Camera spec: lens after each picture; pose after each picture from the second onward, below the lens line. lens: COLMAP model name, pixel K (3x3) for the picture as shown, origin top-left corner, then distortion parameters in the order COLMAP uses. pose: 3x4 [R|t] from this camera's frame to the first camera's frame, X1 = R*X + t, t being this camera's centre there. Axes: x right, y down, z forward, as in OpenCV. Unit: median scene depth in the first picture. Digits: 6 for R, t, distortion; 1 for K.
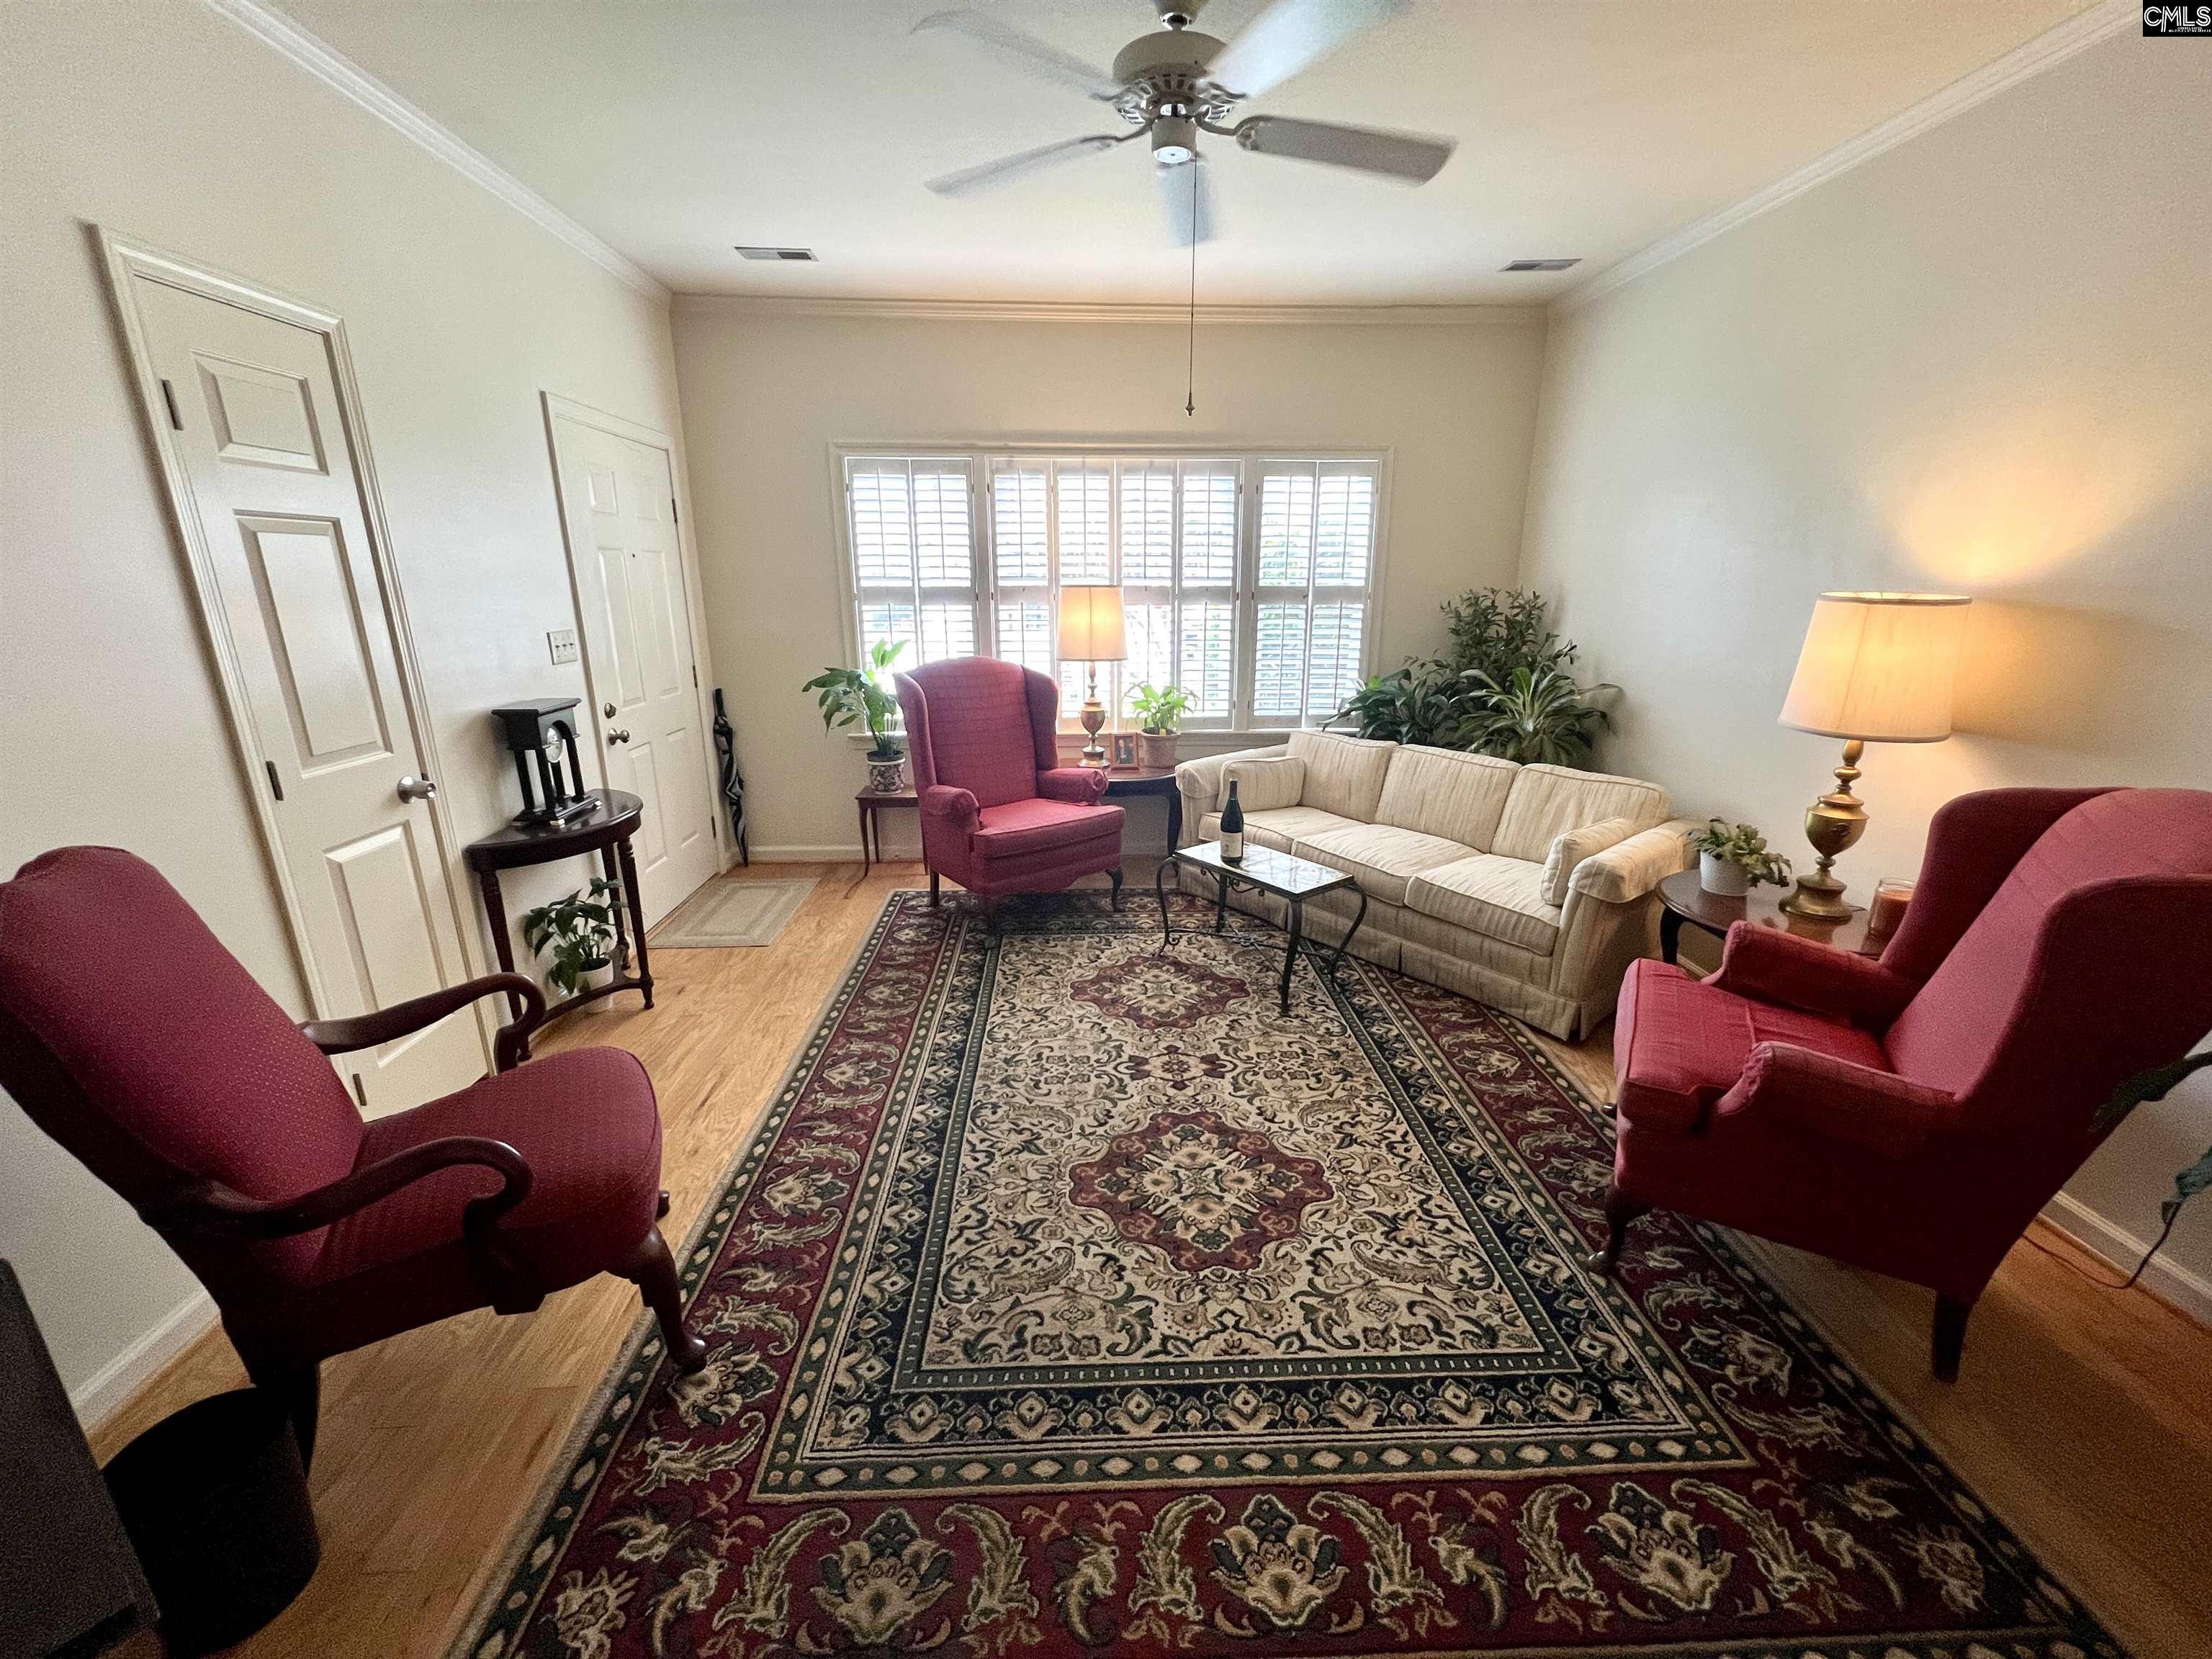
lens RADIAL K [[879.3, 0, 1103.1], [0, 879.3, 833.3], [0, 0, 1]] dist [0.000425, 0.000287]
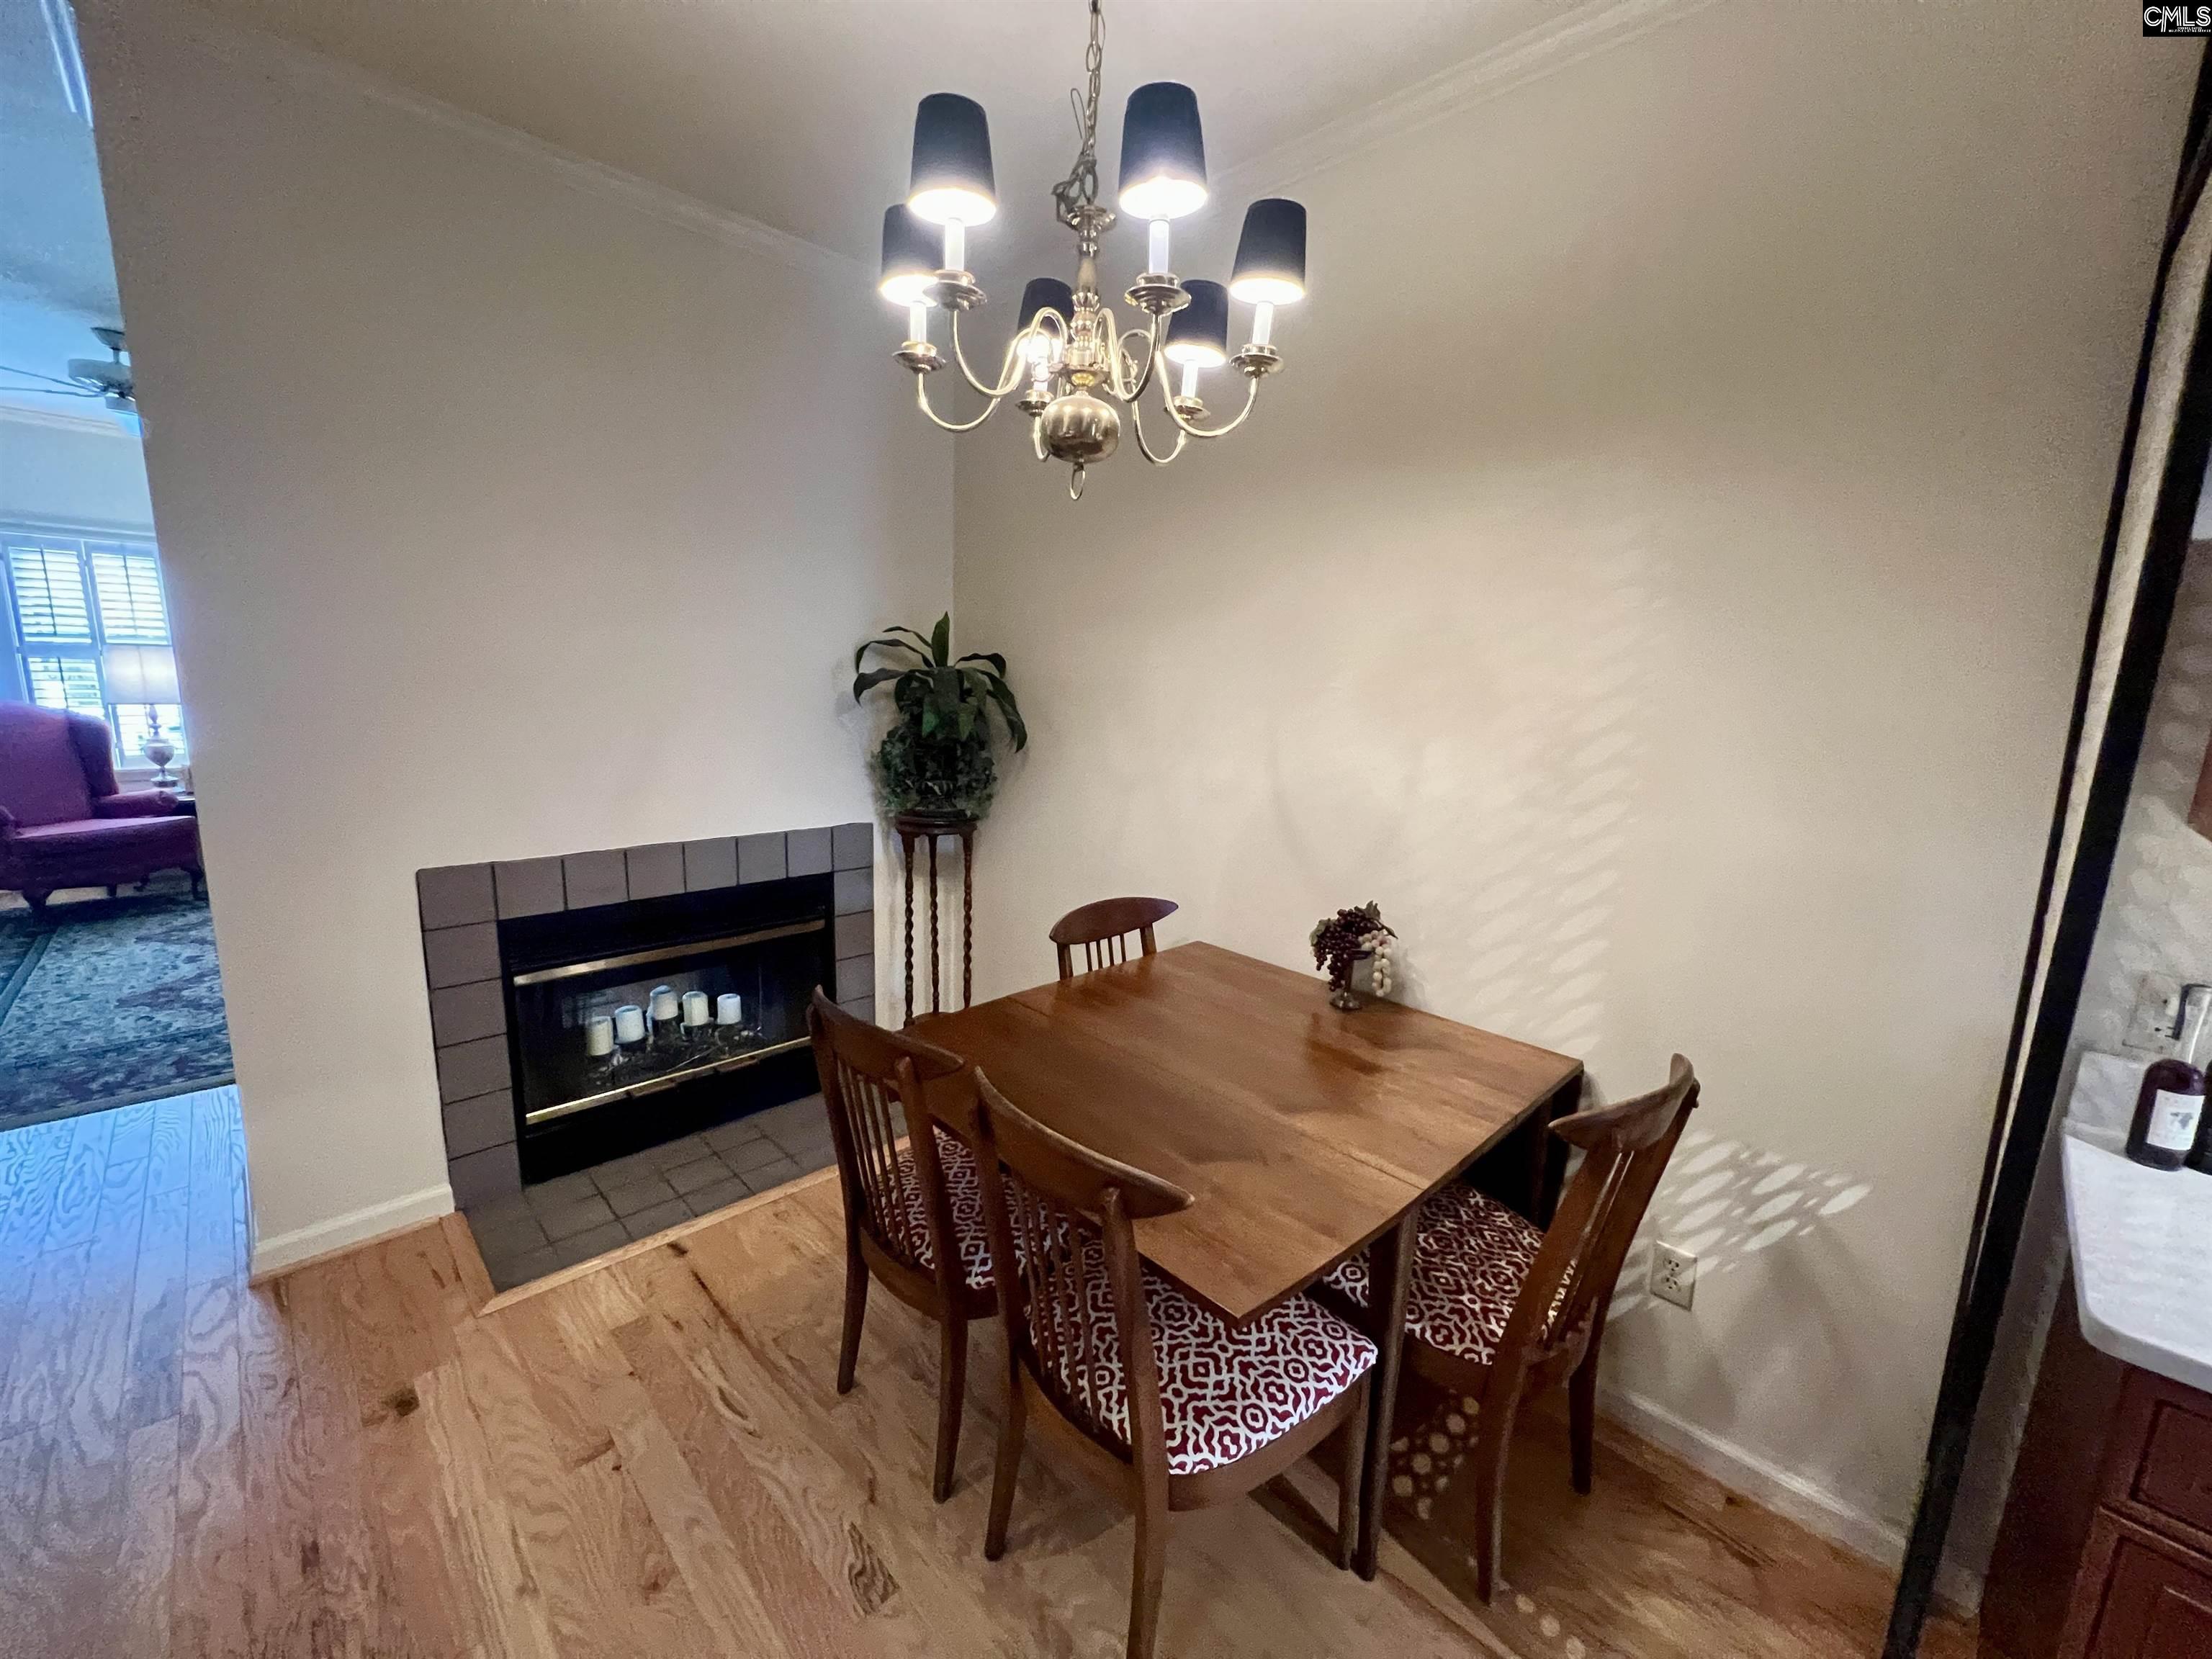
lens RADIAL K [[879.3, 0, 1106.6], [0, 879.3, 830.5], [0, 0, 1]] dist [0.000425, 0.000287]
pose [[0.738012, -0.093933, 0.668218, 0.230194], [0.154890, 0.987405, -0.032266, 0.377657], [-0.656770, 0.127313, 0.743266, -1.295684]]
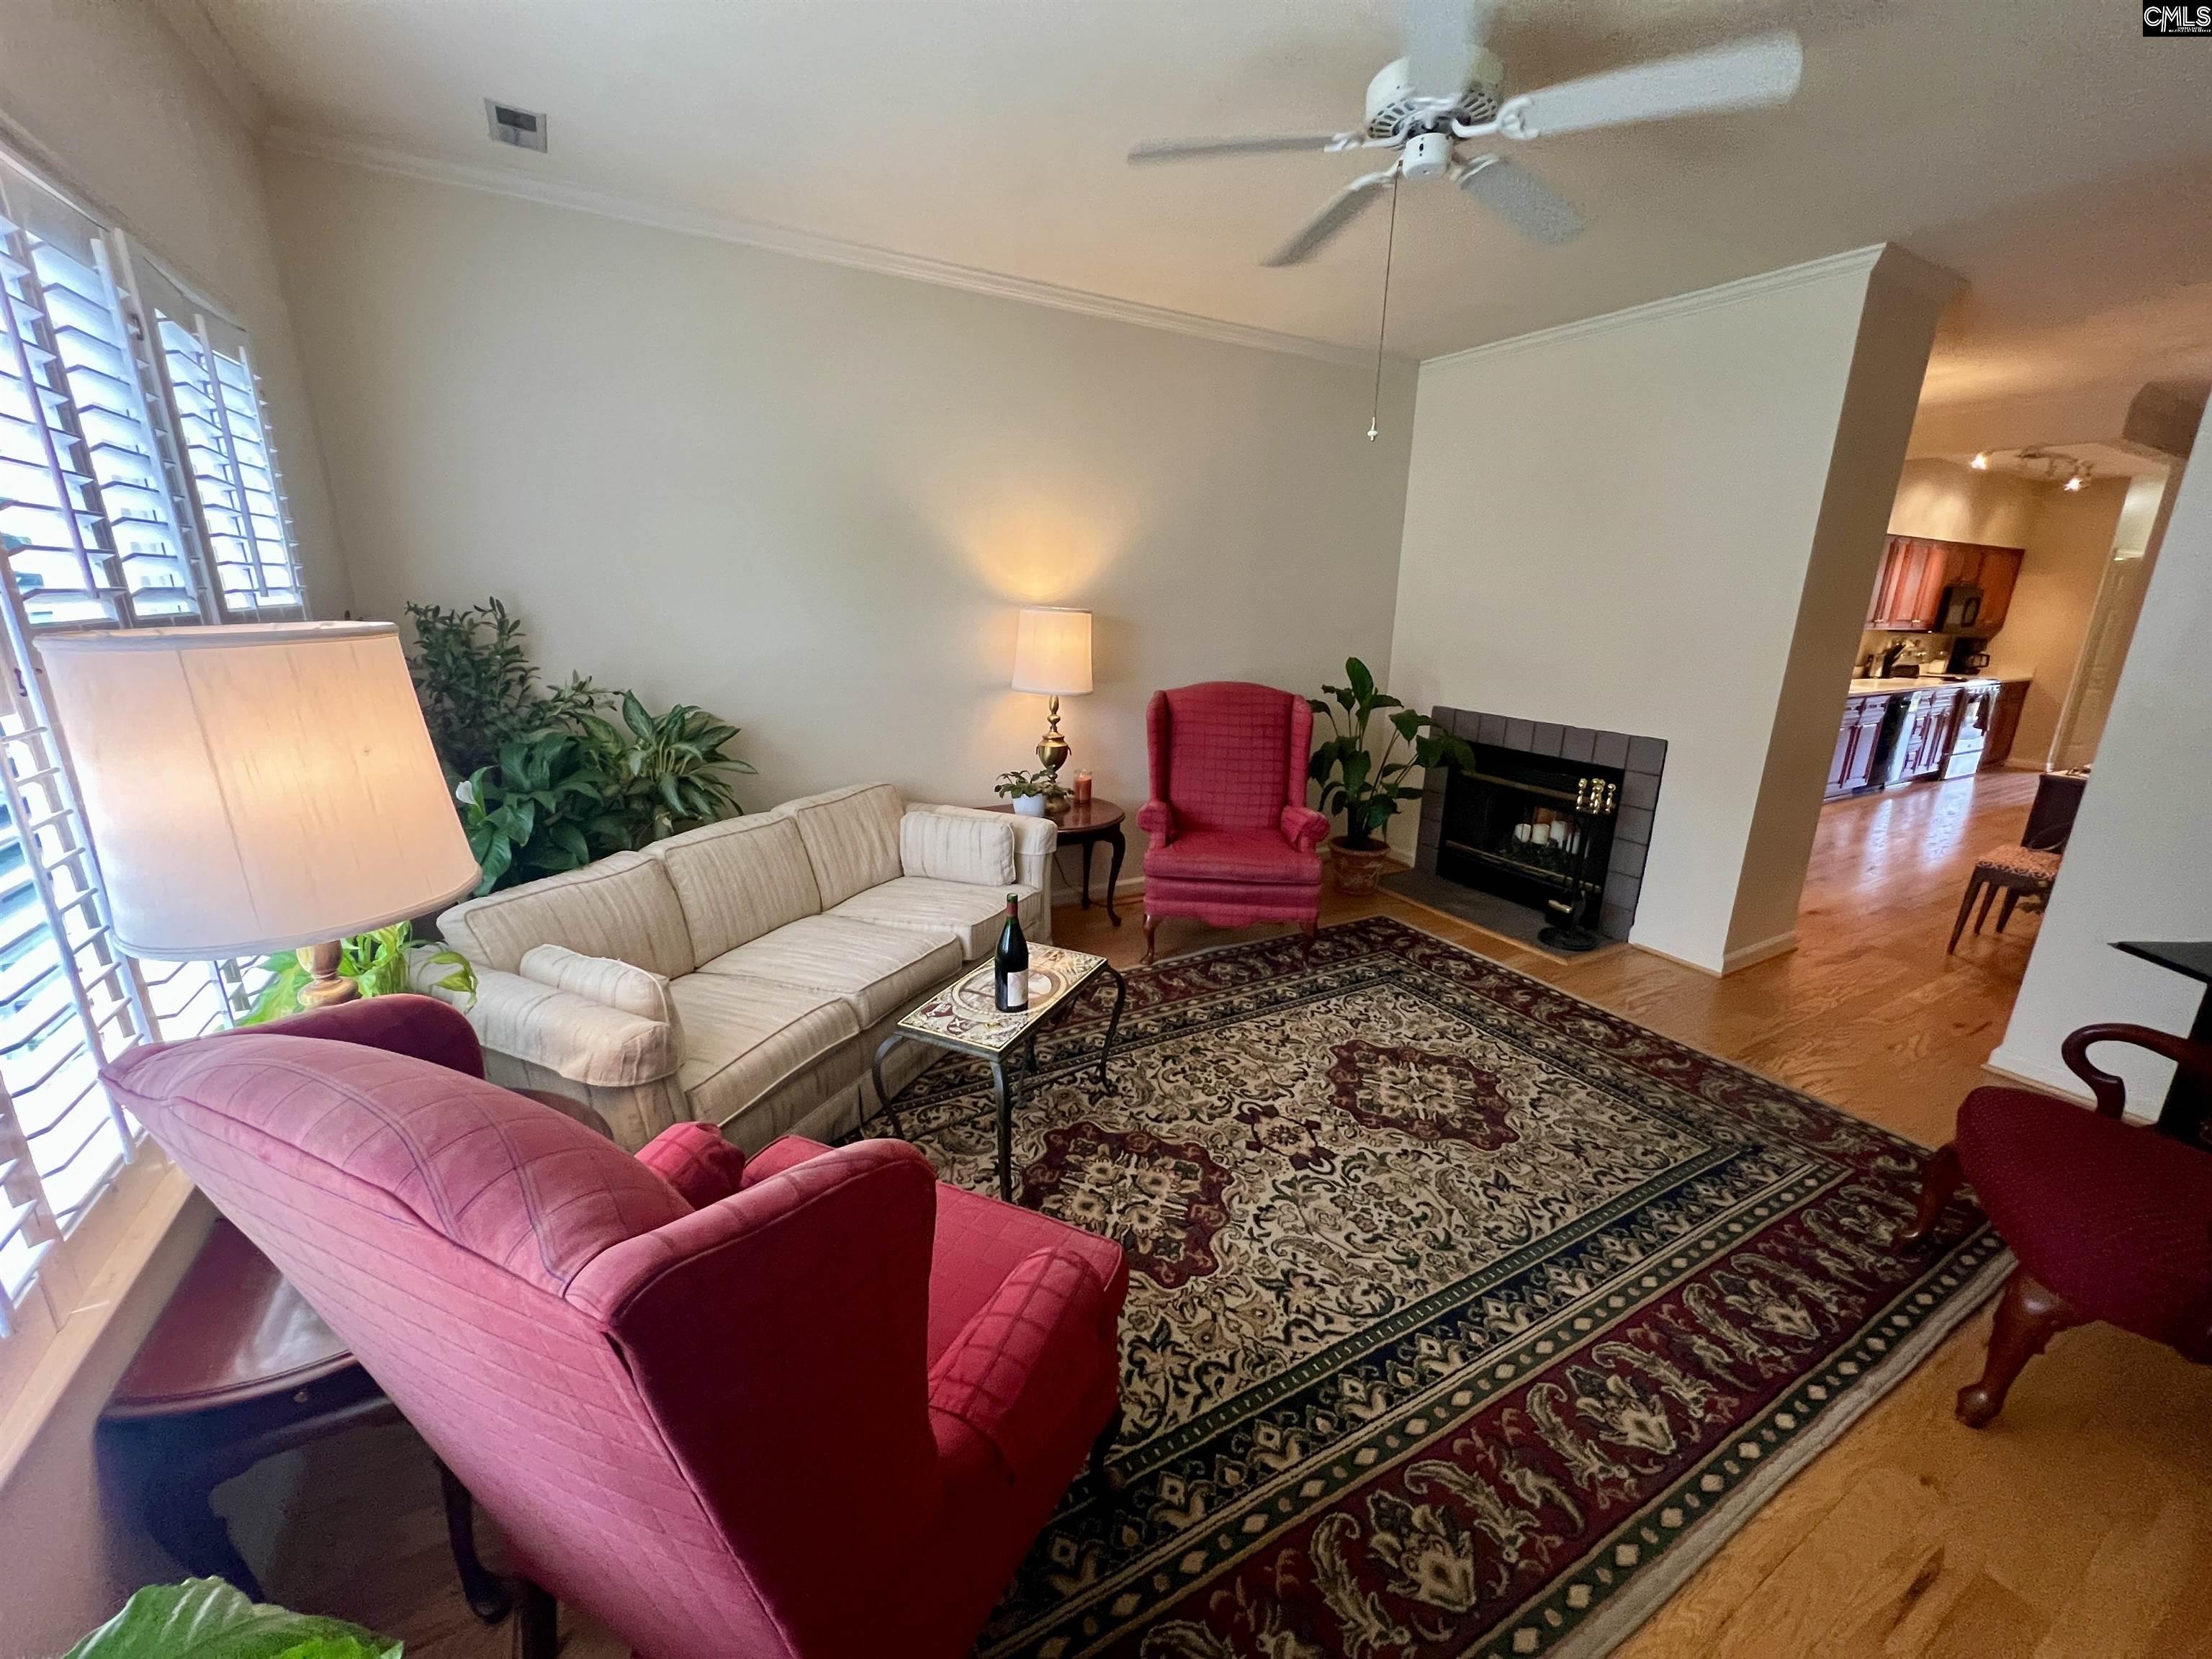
lens RADIAL K [[879.3, 0, 1112.7], [0, 879.3, 830.0], [0, 0, 1]] dist [0.000425, 0.000287]
pose [[-0.463826, -0.240984, 0.852521, -0.603665], [0.227502, 0.897624, 0.377509, -0.456375], [-0.856217, 0.369049, -0.361517, 1.525180]]
